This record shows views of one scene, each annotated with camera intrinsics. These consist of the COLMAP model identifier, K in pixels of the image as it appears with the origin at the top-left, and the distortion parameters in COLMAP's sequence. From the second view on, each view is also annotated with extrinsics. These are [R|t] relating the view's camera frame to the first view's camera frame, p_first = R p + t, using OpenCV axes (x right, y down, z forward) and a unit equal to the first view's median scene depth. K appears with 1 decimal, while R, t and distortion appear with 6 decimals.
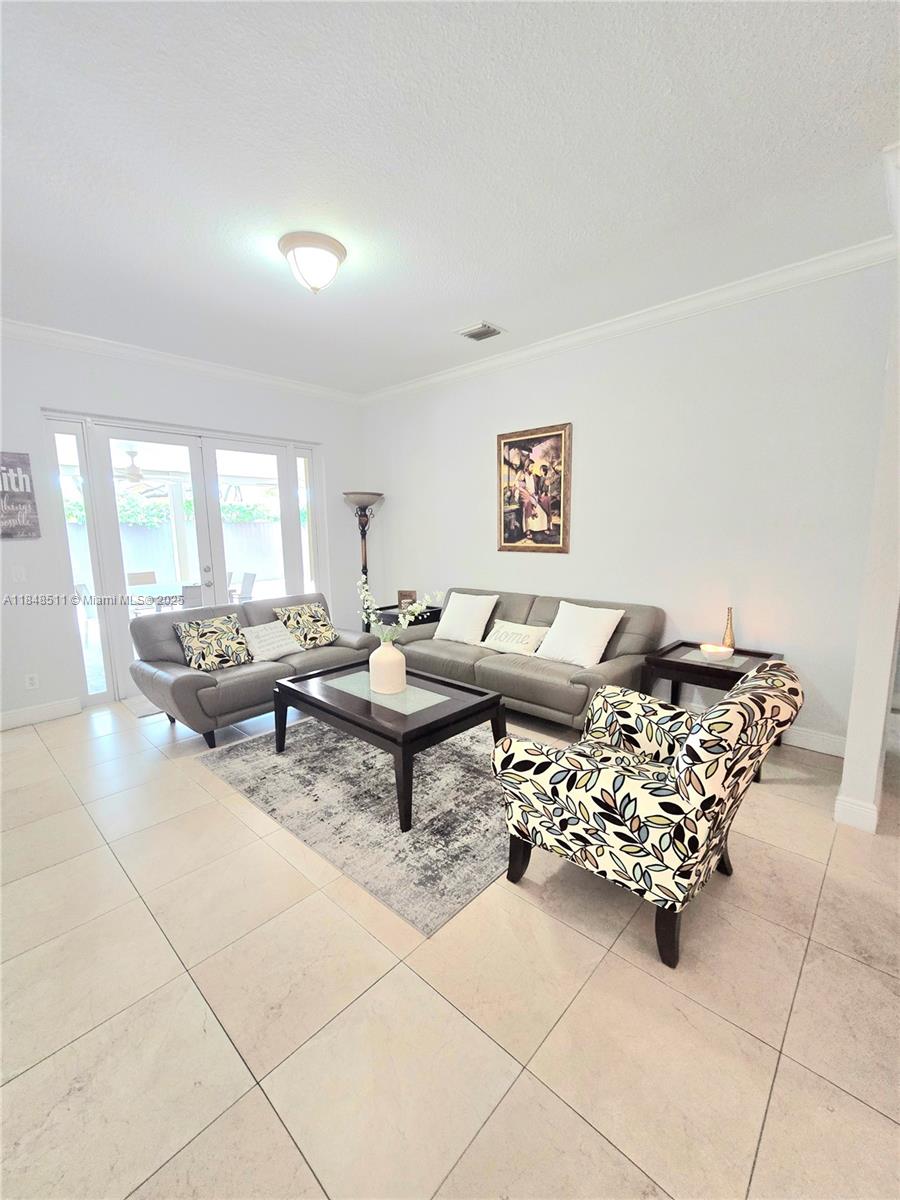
lens RADIAL K [[490.9, 0, 453.7], [0, 490.9, 599.2], [0, 0, 1]] dist [-0.002096, -0.000118]
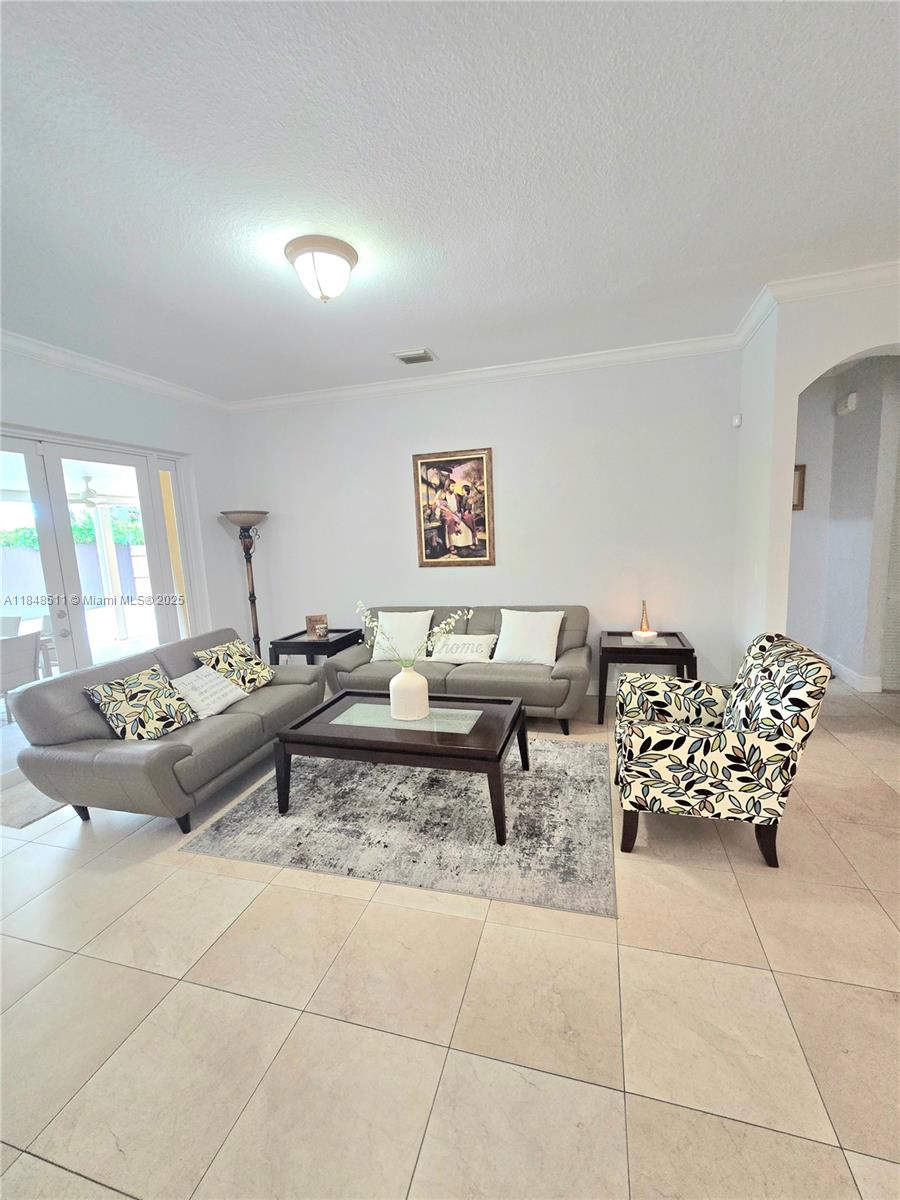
lens RADIAL K [[490.9, 0, 454.5], [0, 490.9, 599.7], [0, 0, 1]] dist [-0.002096, -0.000118]
pose [[0.893259, -0.089963, 0.440449, -0.448412], [0.100001, 0.994987, 0.000420, -0.035575], [-0.438279, 0.043670, 0.897777, 0.074794]]
